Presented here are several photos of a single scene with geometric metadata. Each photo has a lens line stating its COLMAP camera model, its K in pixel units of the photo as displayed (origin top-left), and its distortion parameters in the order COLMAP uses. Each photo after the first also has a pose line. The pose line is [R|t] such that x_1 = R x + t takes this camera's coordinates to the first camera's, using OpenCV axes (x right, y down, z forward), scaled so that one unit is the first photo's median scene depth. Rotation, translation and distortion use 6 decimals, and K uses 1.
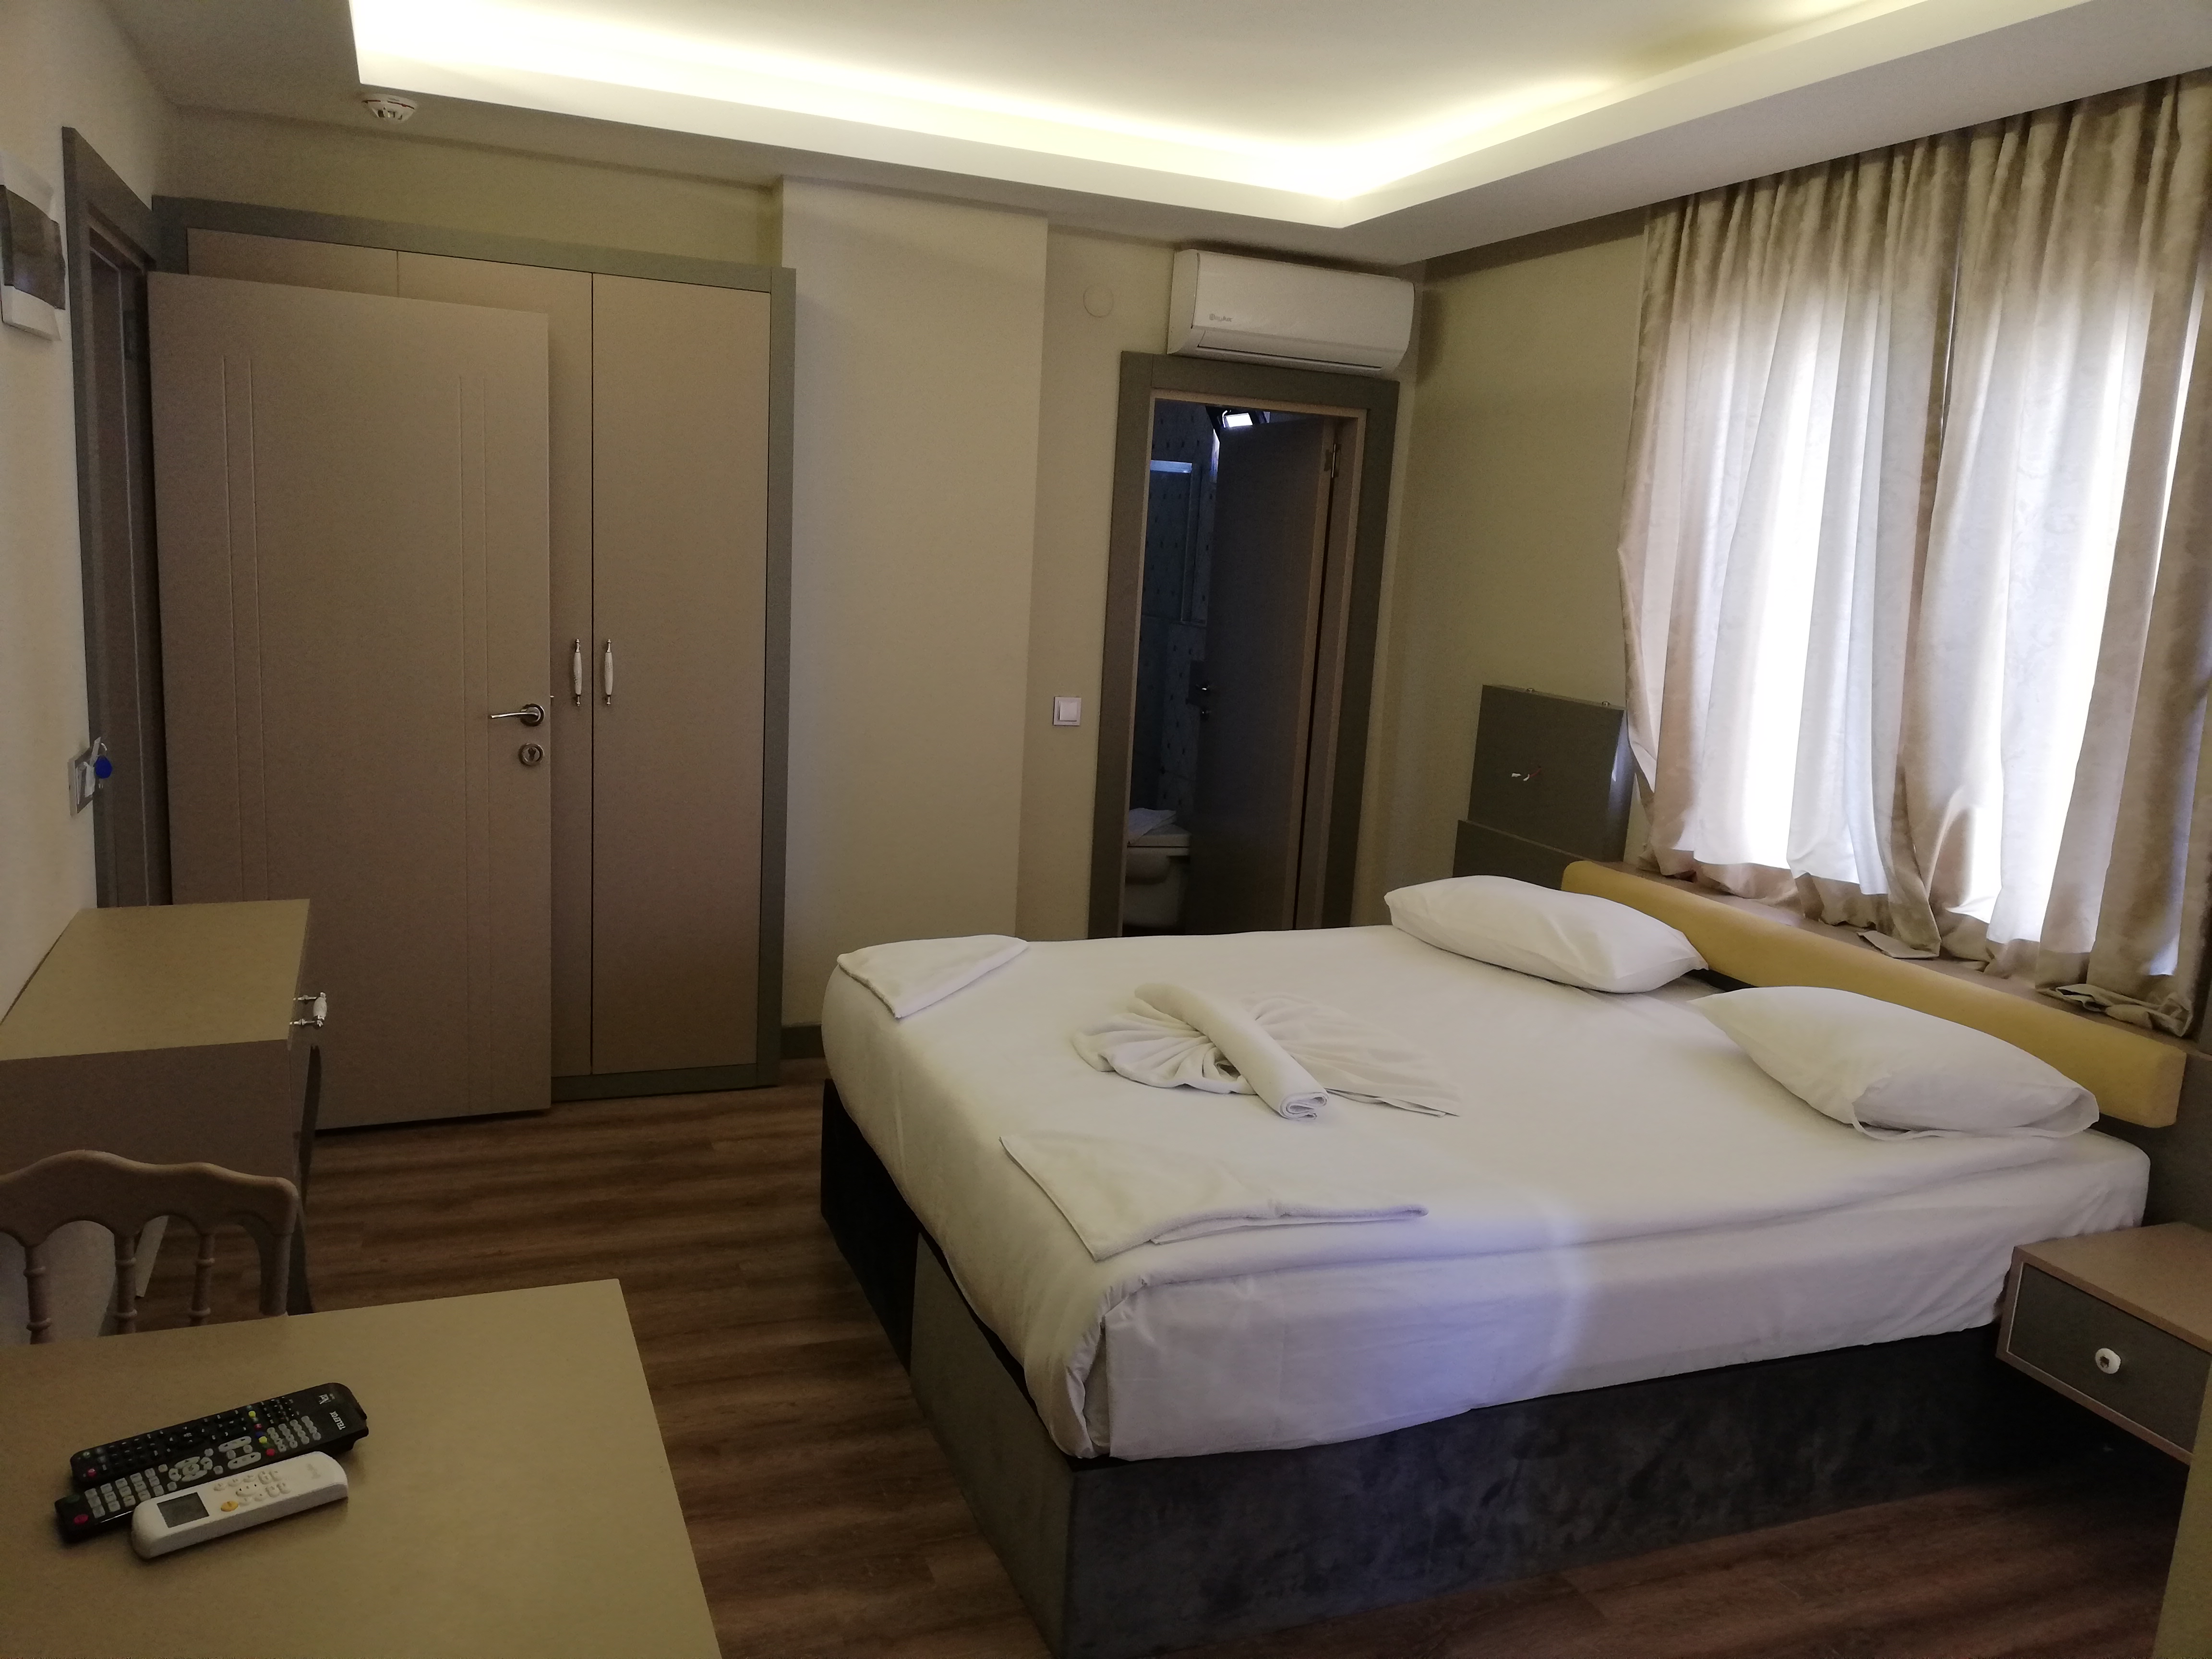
lens RADIAL K [[1658.6, 0, 1104.3], [0, 1658.6, 835.8], [0, 0, 1]] dist [0.074613, -0.101674]
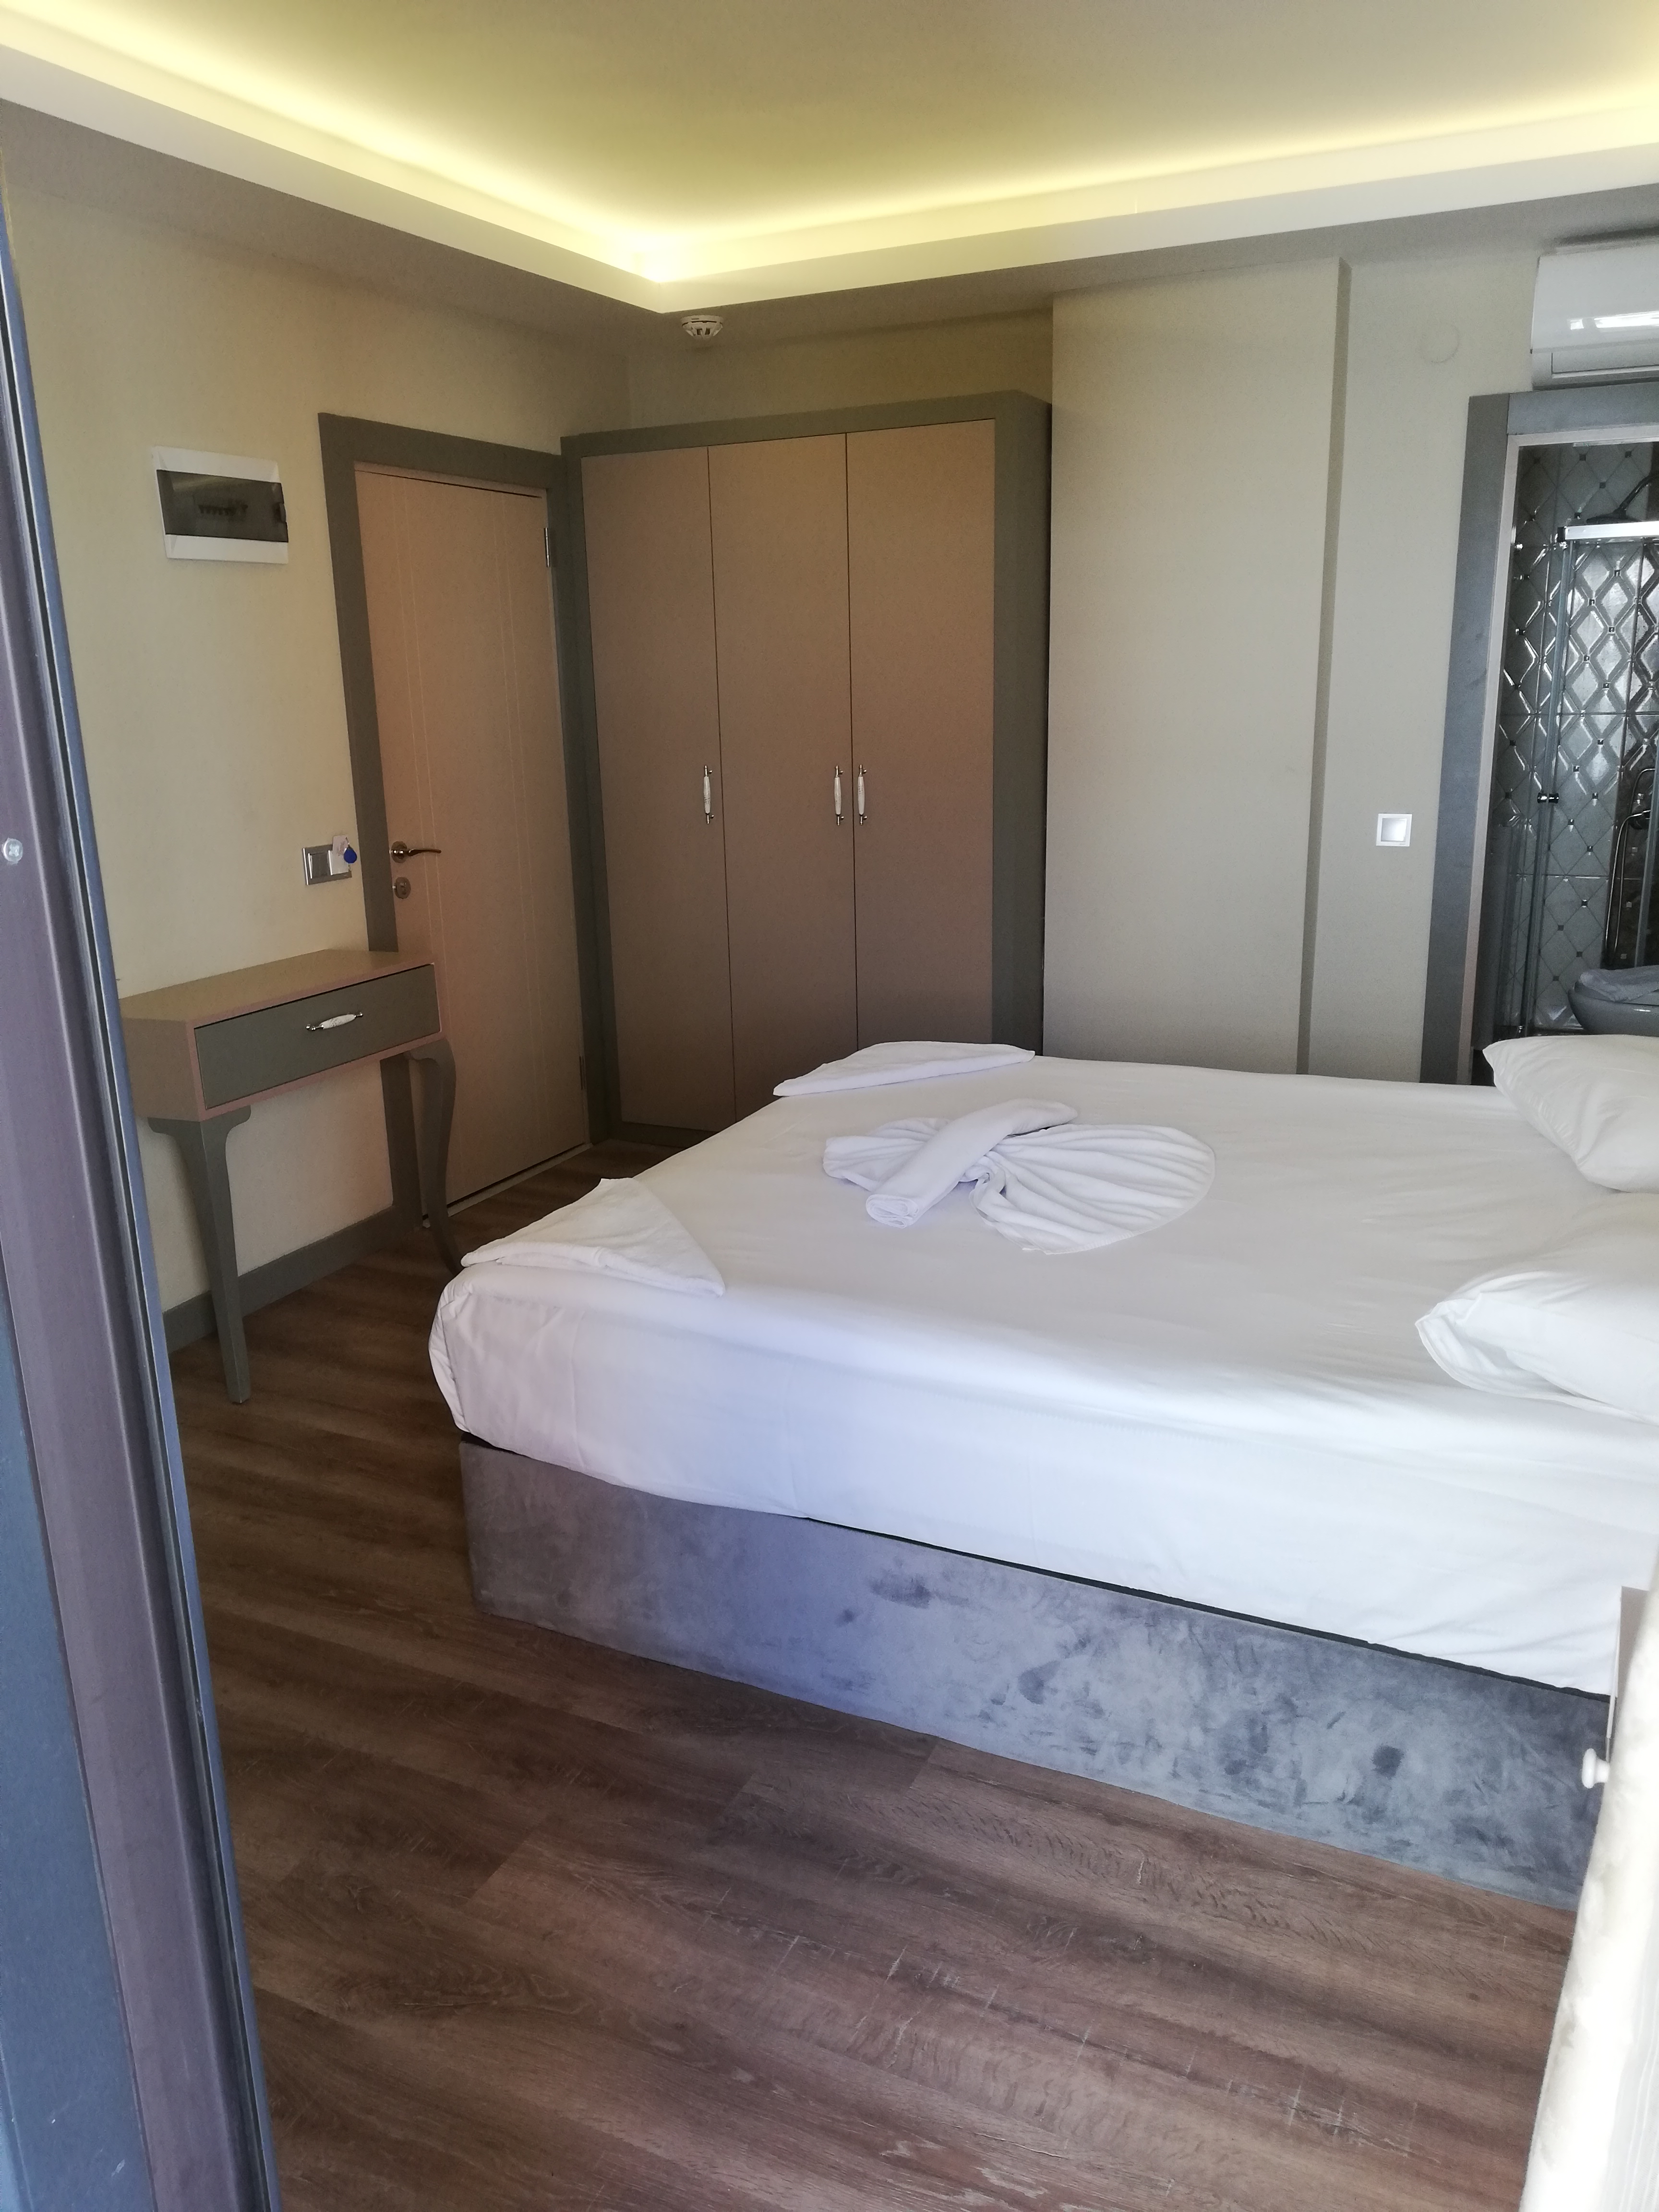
lens RADIAL K [[1658.6, 0, 817.4], [0, 1658.6, 1112.7], [0, 0, 1]] dist [0.074613, -0.101674]
pose [[0.663177, 0.116115, -0.739401, 0.547241], [-0.064305, 0.993079, 0.098277, 0.007752], [0.745695, -0.017627, 0.666054, 0.219451]]
